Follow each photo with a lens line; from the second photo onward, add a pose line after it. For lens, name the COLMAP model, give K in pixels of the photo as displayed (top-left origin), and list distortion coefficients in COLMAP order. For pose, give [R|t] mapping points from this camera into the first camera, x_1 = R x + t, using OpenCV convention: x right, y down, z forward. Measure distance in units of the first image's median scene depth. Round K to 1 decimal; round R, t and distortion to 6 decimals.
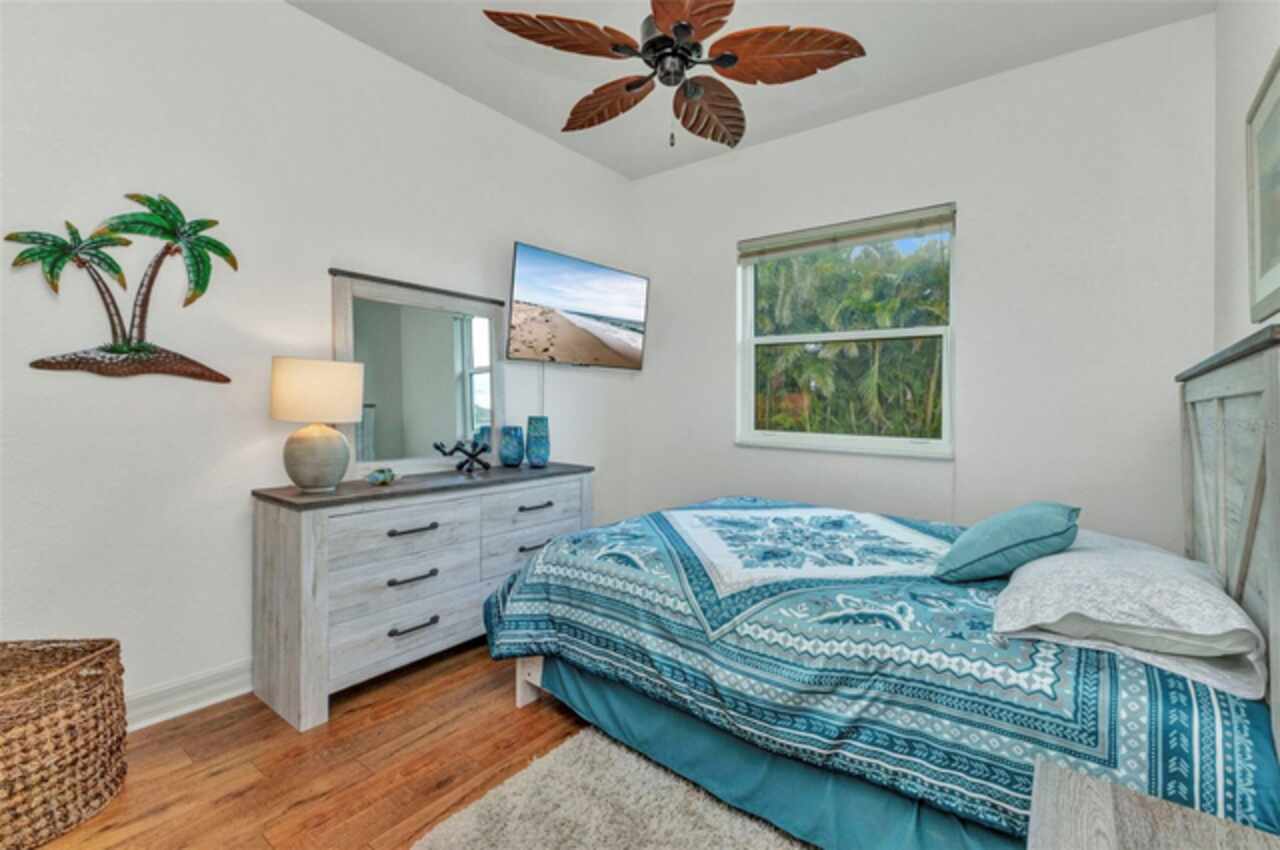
lens RADIAL K [[582.3, 0, 639.6], [0, 582.3, 416.3], [0, 0, 1]] dist [0.000780, -0.000016]
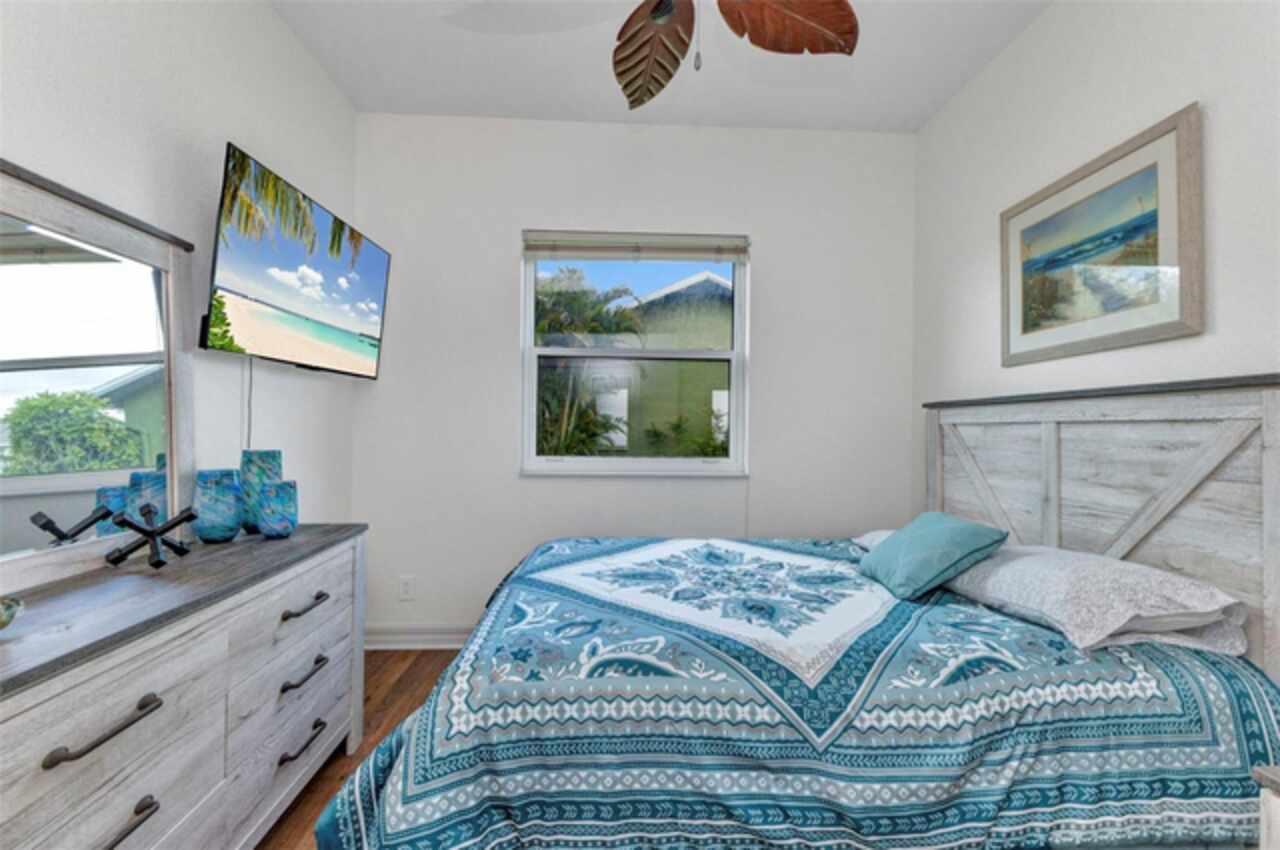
lens RADIAL K [[576.1, 0, 640.0], [0, 576.1, 425.0], [0, 0, 1]] dist [0.024910, -0.011238]
pose [[0.750096, -0.007922, 0.661282, -0.518727], [0.017143, 0.999825, -0.007468, -0.027042], [-0.661107, 0.016938, 0.750101, 0.568075]]
